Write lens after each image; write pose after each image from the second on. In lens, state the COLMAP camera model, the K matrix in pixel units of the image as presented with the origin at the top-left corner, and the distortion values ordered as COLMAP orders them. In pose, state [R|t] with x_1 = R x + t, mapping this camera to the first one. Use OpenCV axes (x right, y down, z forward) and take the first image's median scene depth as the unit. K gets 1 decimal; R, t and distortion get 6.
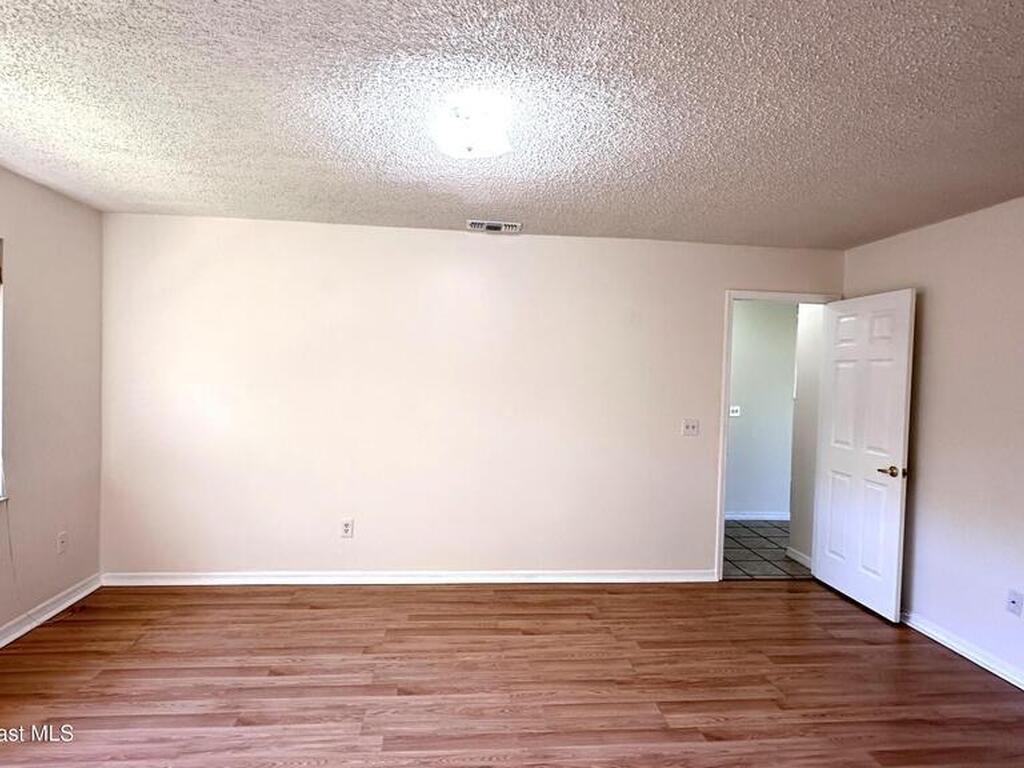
lens RADIAL K [[544.6, 0, 512.9], [0, 544.6, 384.7], [0, 0, 1]] dist [-0.004078, 0.000237]
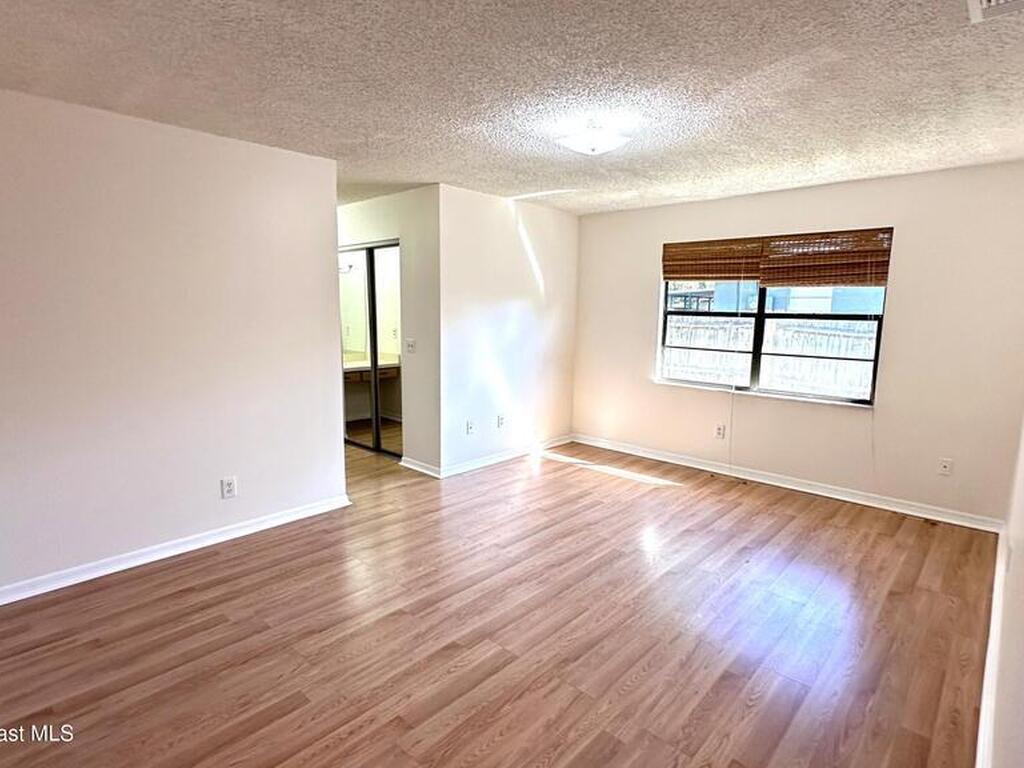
lens RADIAL K [[544.6, 0, 512.9], [0, 544.6, 384.7], [0, 0, 1]] dist [-0.004078, 0.000237]
pose [[-0.734670, 0.057411, -0.675991, 0.872798], [-0.045904, 0.989923, 0.133961, -0.002298], [0.676870, 0.129447, -0.724631, 1.608568]]
